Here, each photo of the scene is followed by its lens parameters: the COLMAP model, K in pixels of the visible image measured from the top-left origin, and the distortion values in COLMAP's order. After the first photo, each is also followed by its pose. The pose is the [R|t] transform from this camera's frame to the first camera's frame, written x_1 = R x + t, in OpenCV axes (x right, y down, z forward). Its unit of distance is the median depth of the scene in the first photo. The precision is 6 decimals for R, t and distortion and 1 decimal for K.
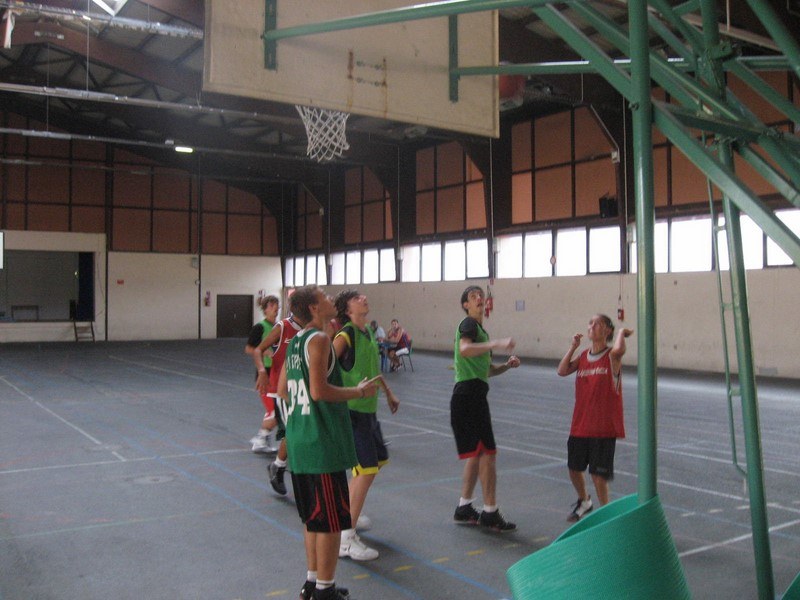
lens RADIAL K [[825.3, 0, 400.0], [0, 825.3, 300.0], [0, 0, 1]] dist [-0.159915, 0.147456]
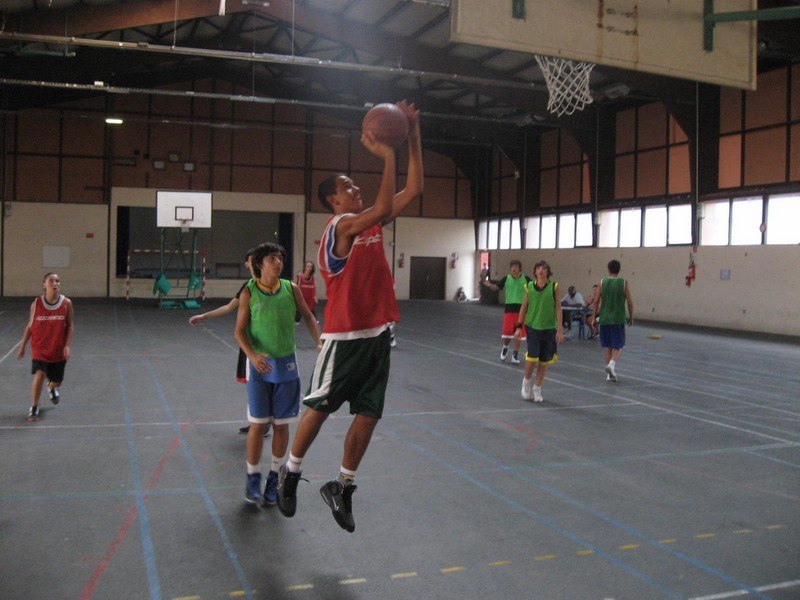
lens RADIAL K [[825.3, 0, 400.0], [0, 825.3, 300.0], [0, 0, 1]] dist [-0.159915, 0.147456]
pose [[0.974251, 0.030971, -0.223329, -0.010323], [-0.021159, 0.998708, 0.046194, 0.000505], [0.224472, -0.040279, 0.973648, 0.005336]]
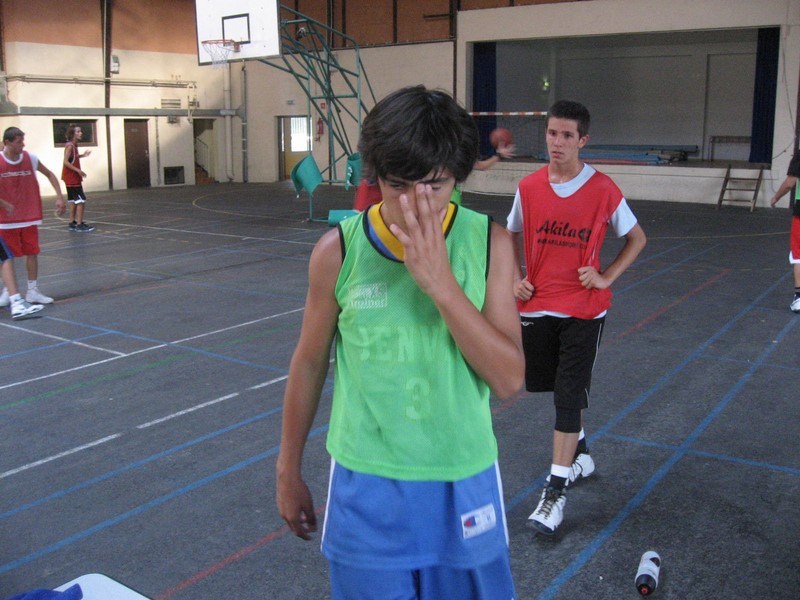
lens RADIAL K [[825.3, 0, 400.0], [0, 825.3, 300.0], [0, 0, 1]] dist [-0.159915, 0.147456]
pose [[0.378663, 0.181973, -0.907469, -0.004673], [0.008406, 0.979764, 0.199978, 0.006688], [0.925496, -0.083352, 0.369471, 0.775089]]
